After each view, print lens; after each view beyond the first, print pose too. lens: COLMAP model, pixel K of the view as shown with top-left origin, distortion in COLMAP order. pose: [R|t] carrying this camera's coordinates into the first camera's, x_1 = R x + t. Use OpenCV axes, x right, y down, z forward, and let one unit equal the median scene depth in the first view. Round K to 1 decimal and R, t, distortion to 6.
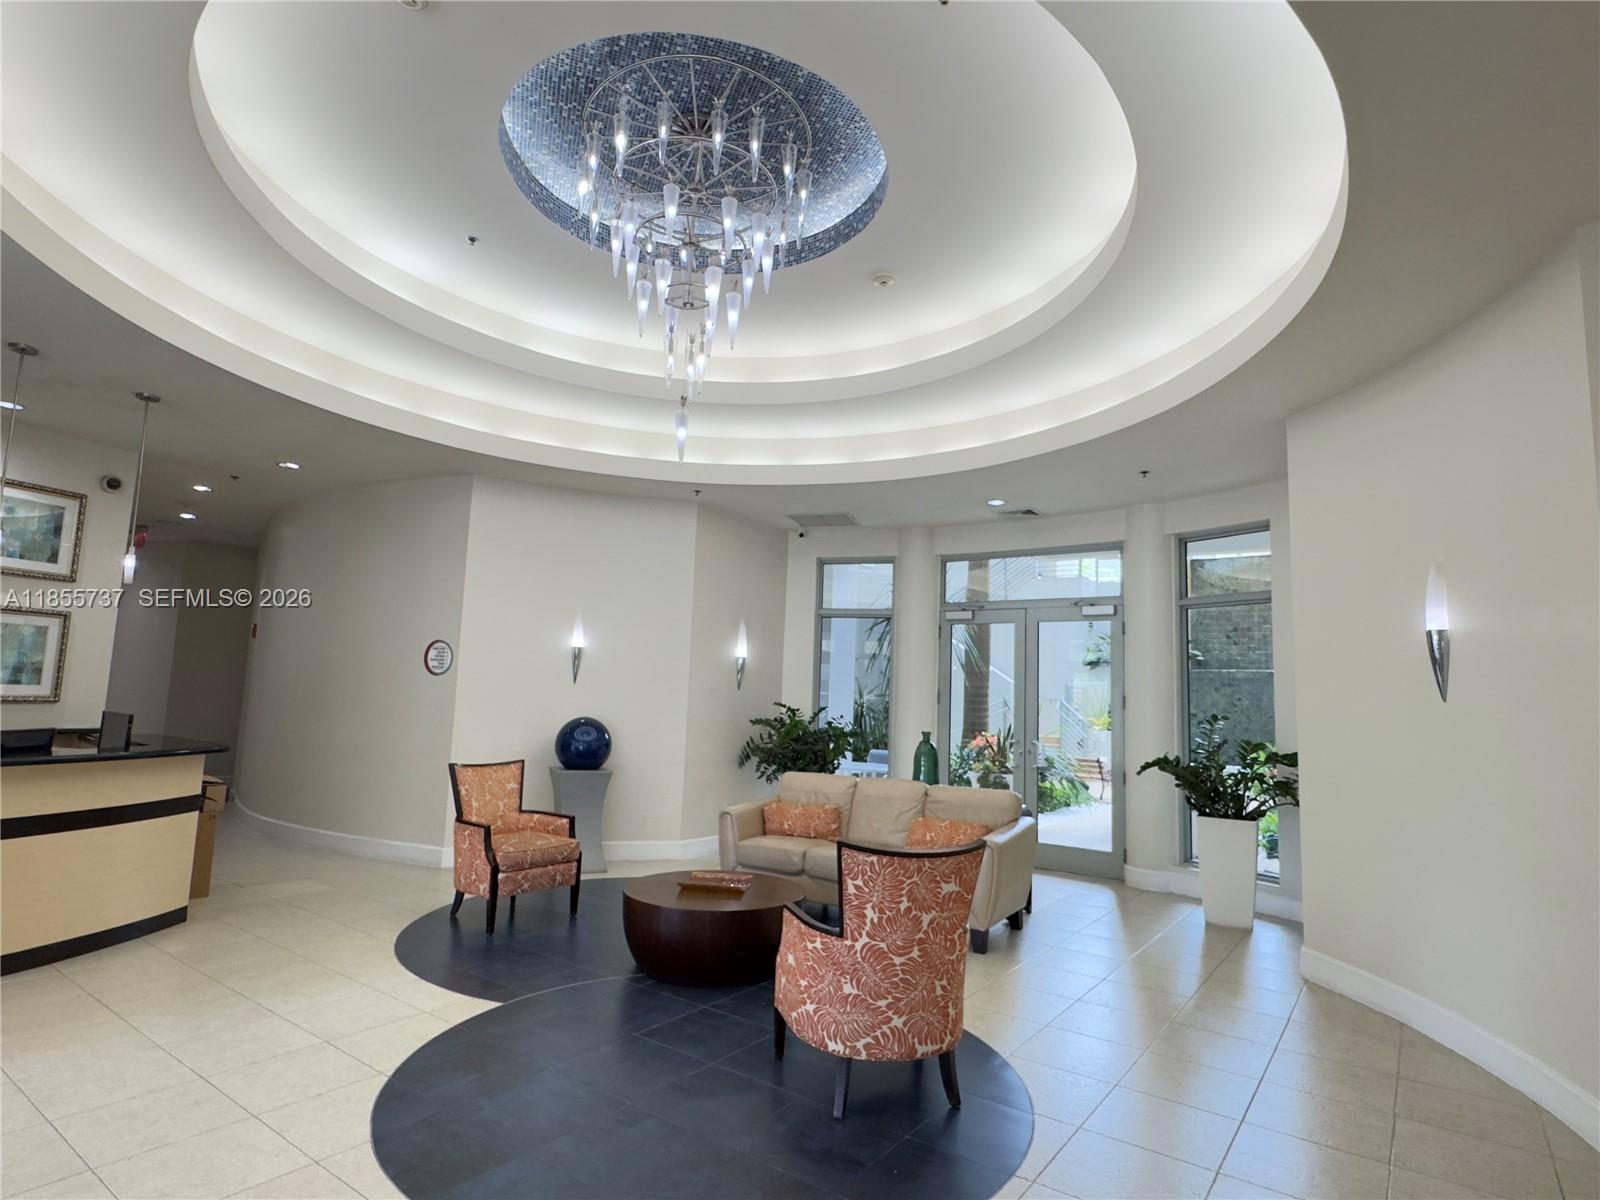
lens RADIAL K [[845.7, 0, 800.0], [0, 845.7, 600.0], [0, 0, 1]] dist [0.000040, -0.000001]
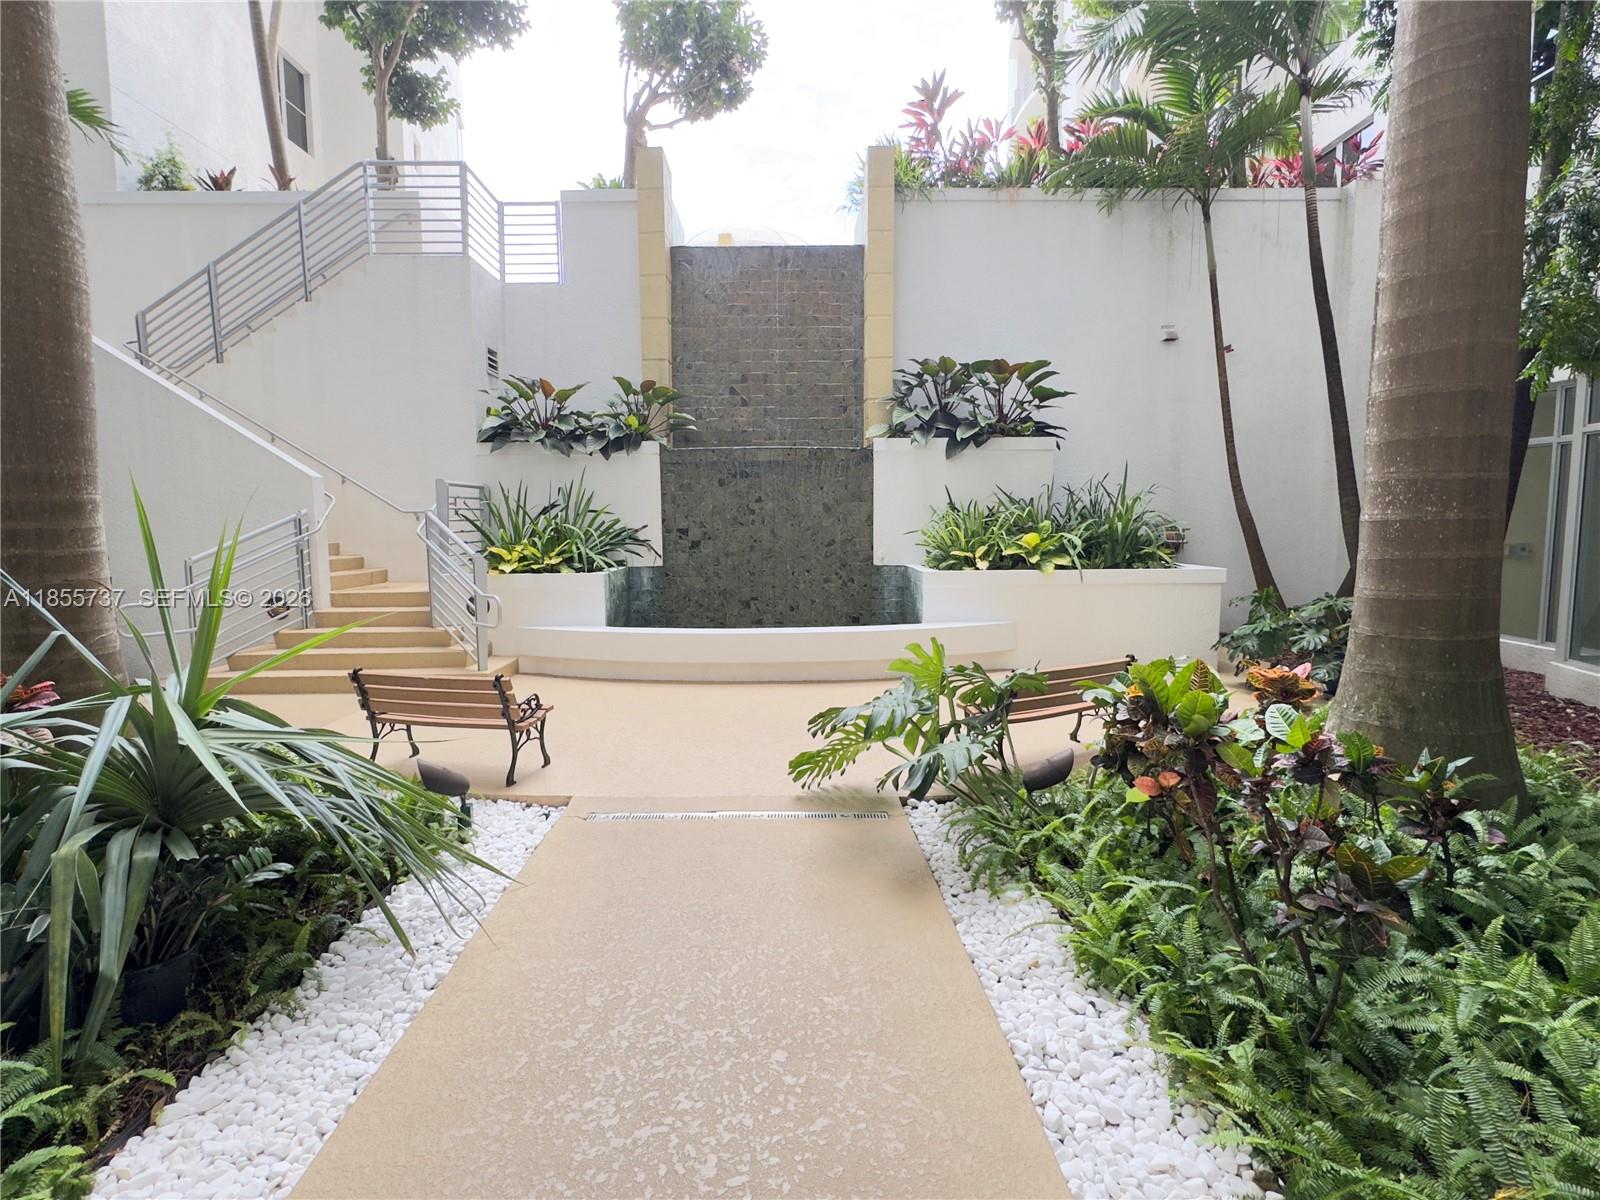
lens RADIAL K [[845.7, 0, 800.0], [0, 845.7, 600.0], [0, 0, 1]] dist [0.000040, -0.000001]
pose [[0.797928, -0.098342, 0.594676, 0.193671], [-0.034489, 0.977535, 0.207932, 0.062205], [-0.601765, -0.186425, 0.776611, 0.514449]]
